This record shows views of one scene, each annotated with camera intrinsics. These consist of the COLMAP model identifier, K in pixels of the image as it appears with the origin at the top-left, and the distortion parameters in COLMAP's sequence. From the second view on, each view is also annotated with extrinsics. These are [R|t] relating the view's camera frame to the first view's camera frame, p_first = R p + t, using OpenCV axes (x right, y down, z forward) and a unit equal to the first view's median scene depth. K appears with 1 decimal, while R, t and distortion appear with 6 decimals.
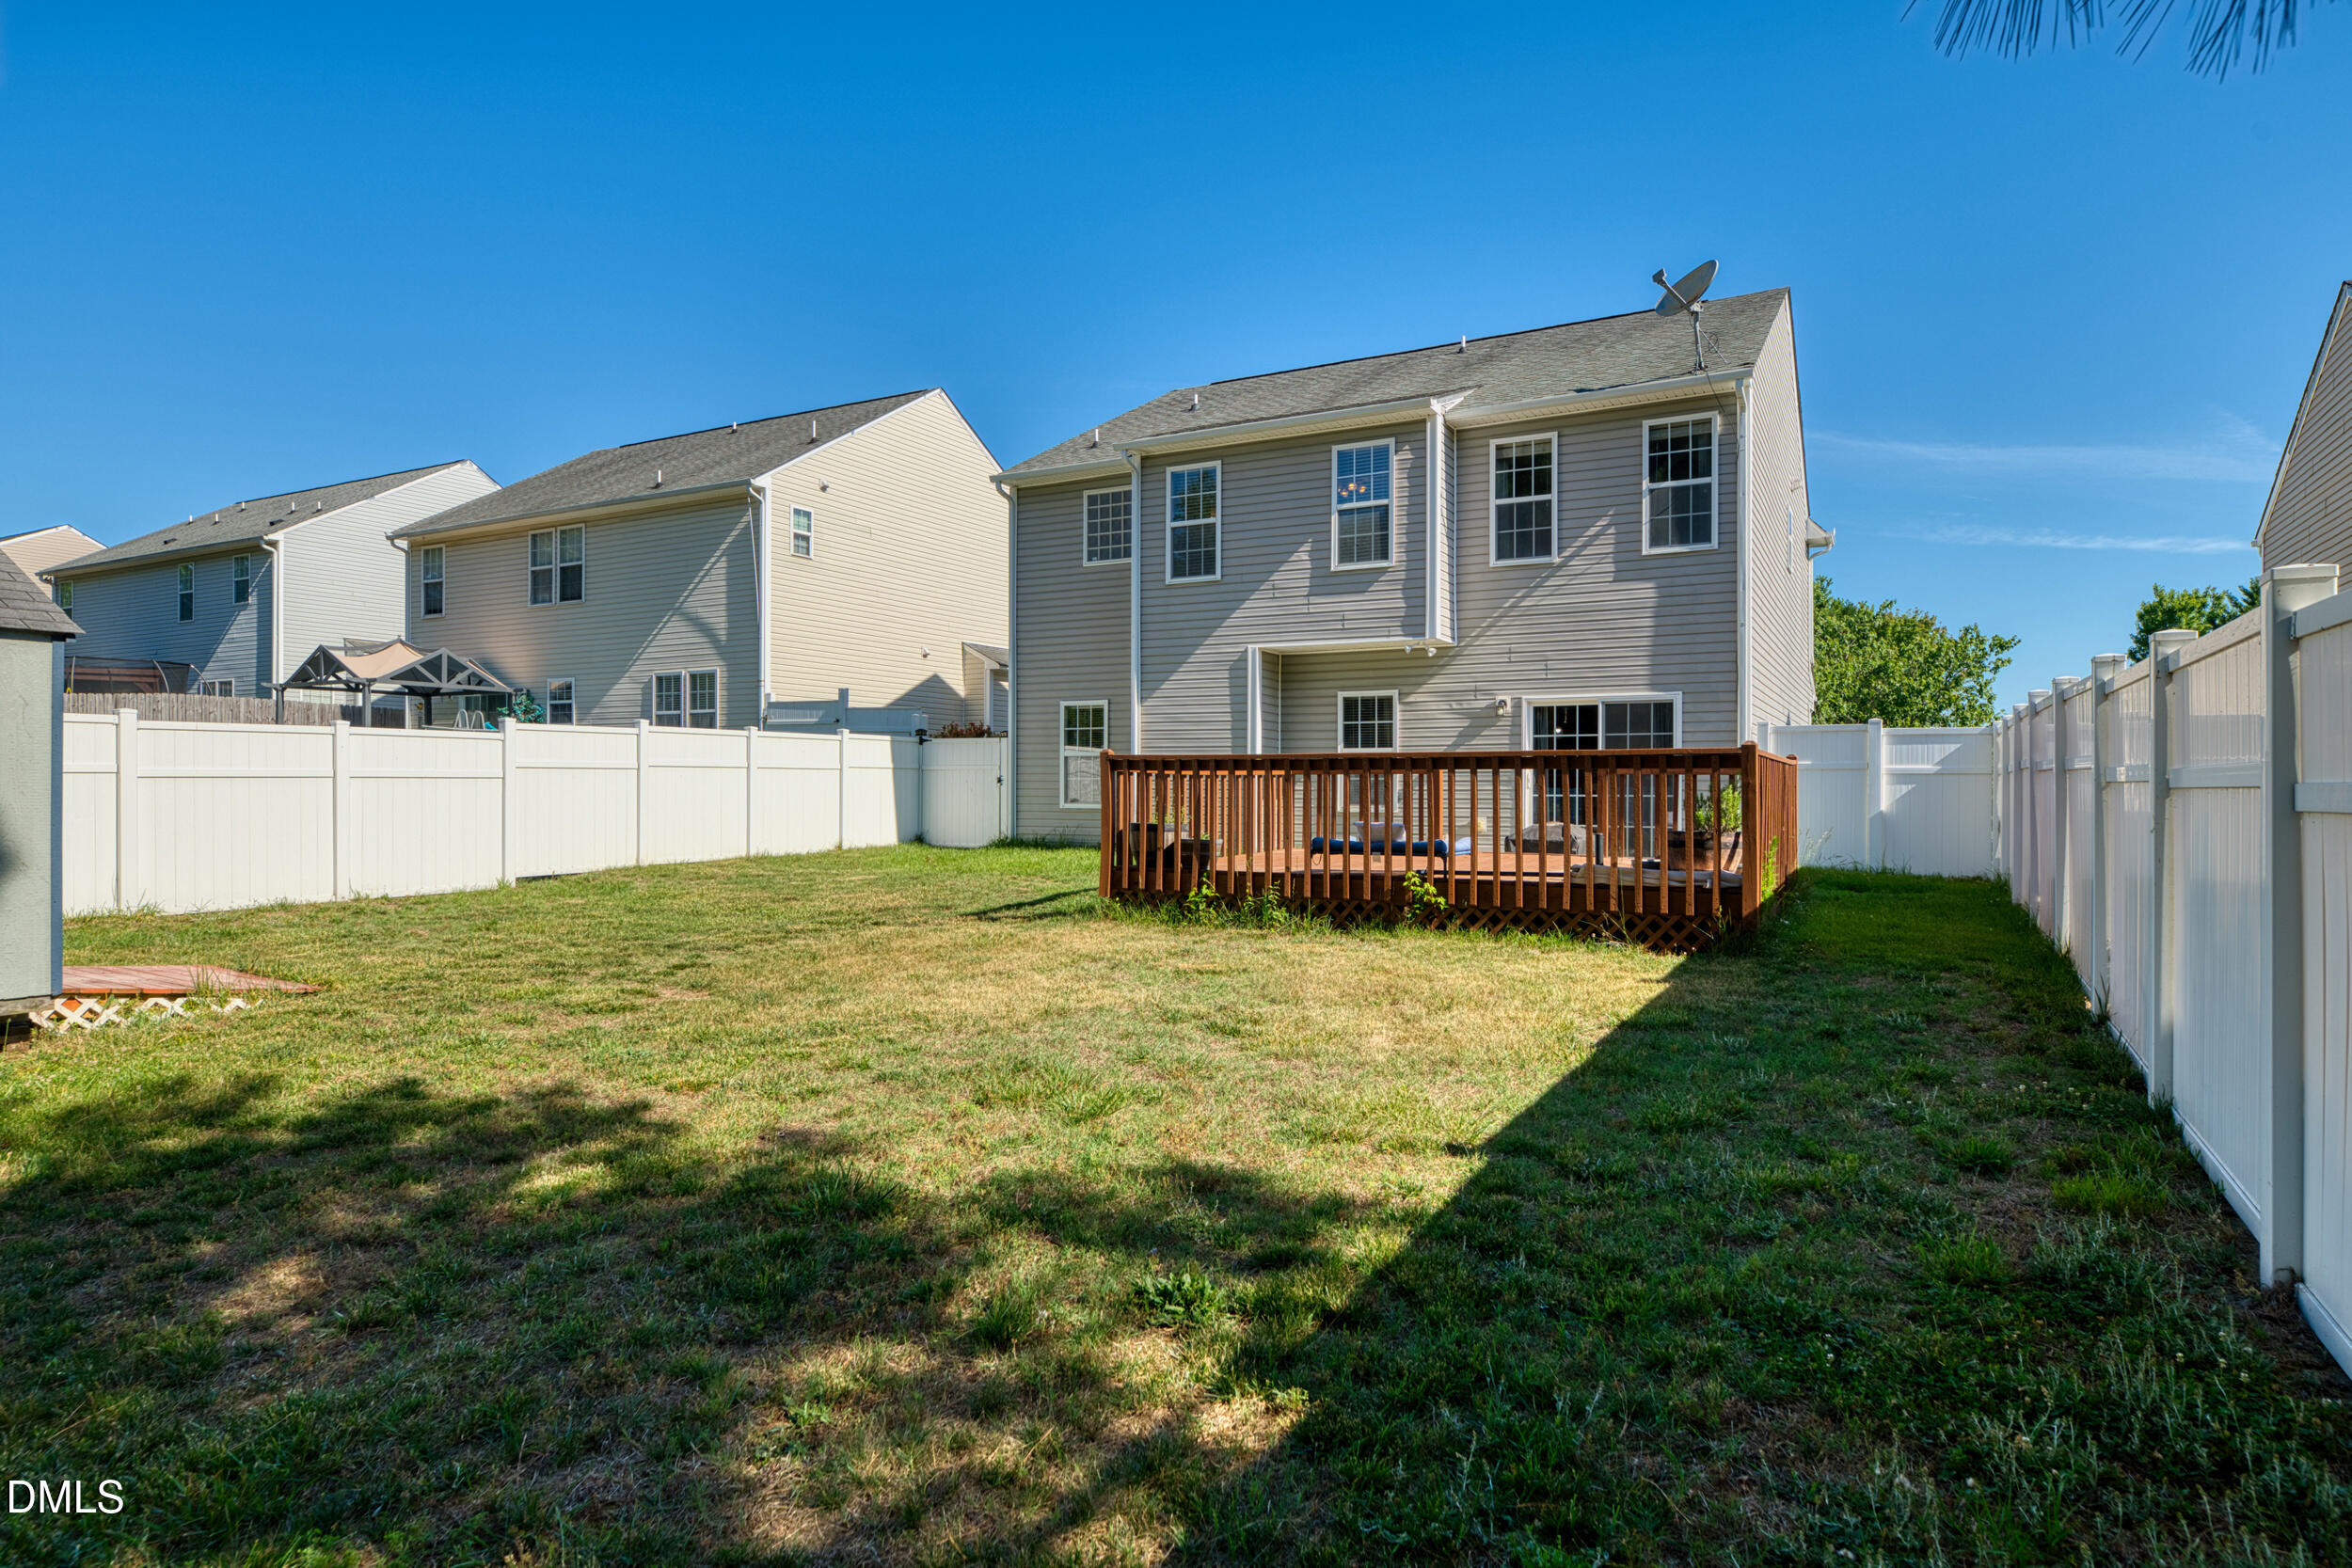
lens RADIAL K [[1327.9, 0, 1176.0], [0, 1327.9, 784.0], [0, 0, 1]] dist [0.015493, 0.000247]
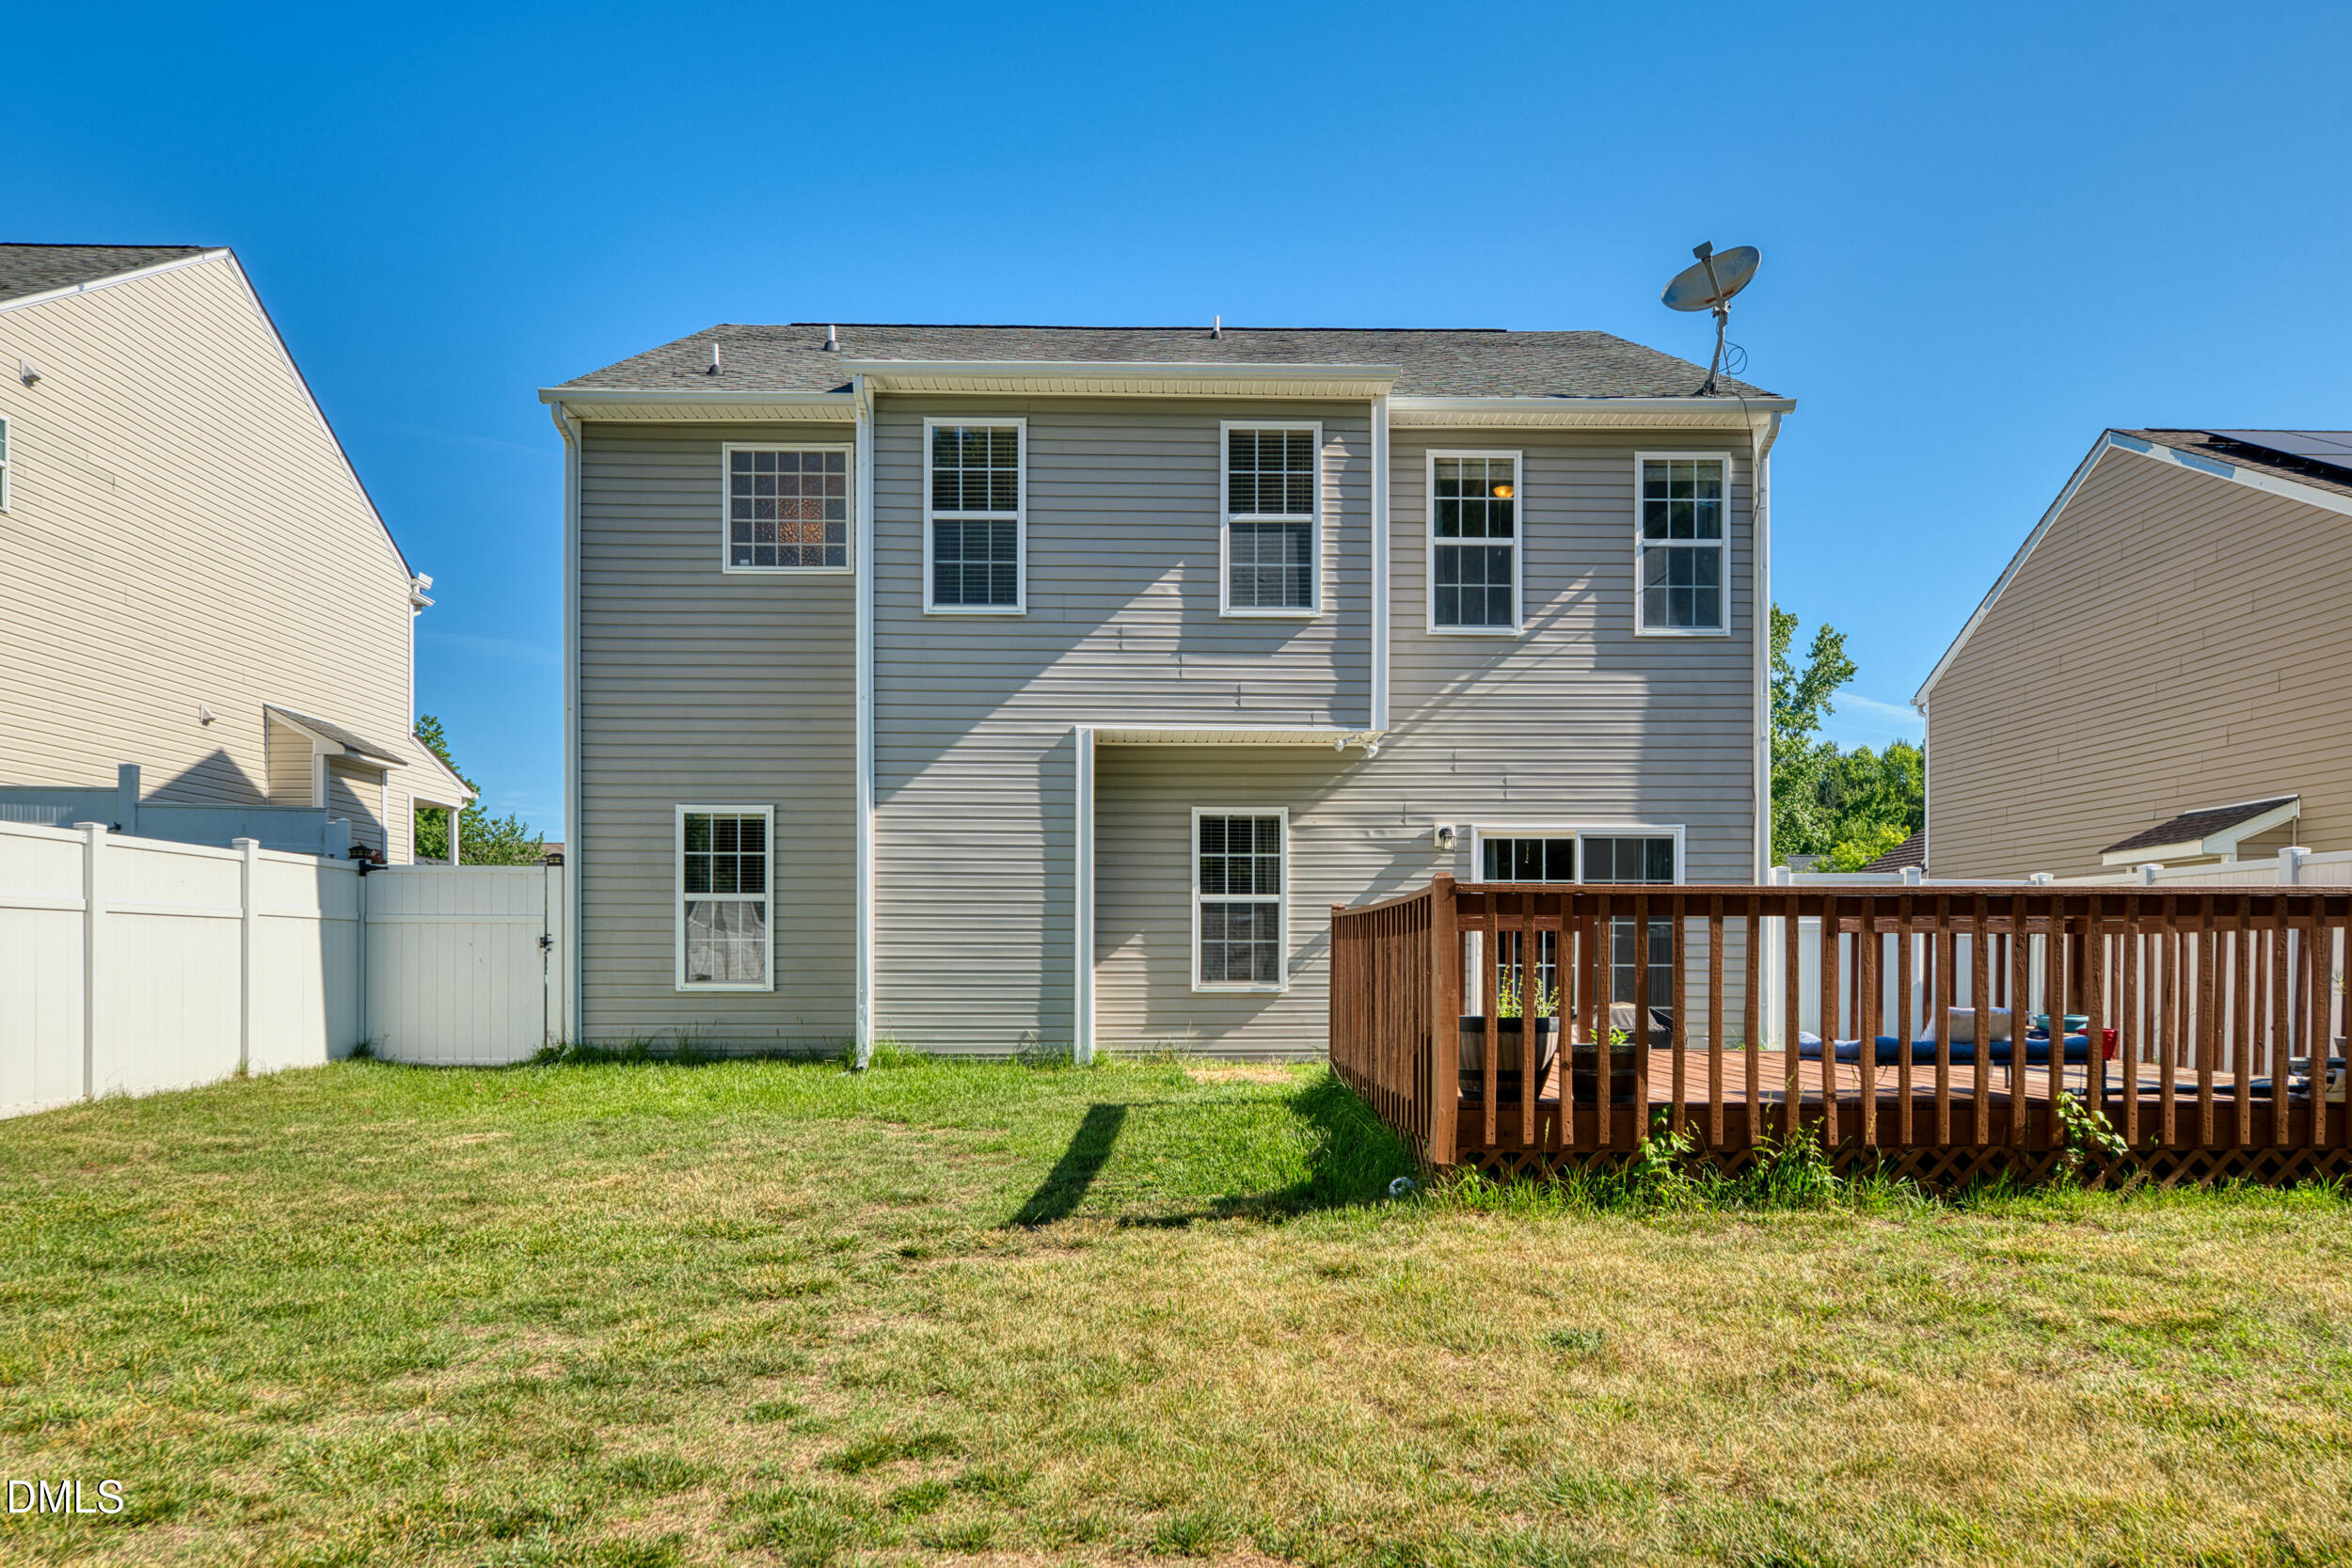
lens RADIAL K [[1614.7, 0, 1174.8], [0, 1614.7, 967.5], [0, 0, 1]] dist [0.004879, 0.003151]
pose [[0.863481, -0.003339, 0.504371, -0.301411], [-0.000018, 0.999978, 0.006652, 0.004048], [-0.504382, -0.005753, 0.863462, 0.344038]]
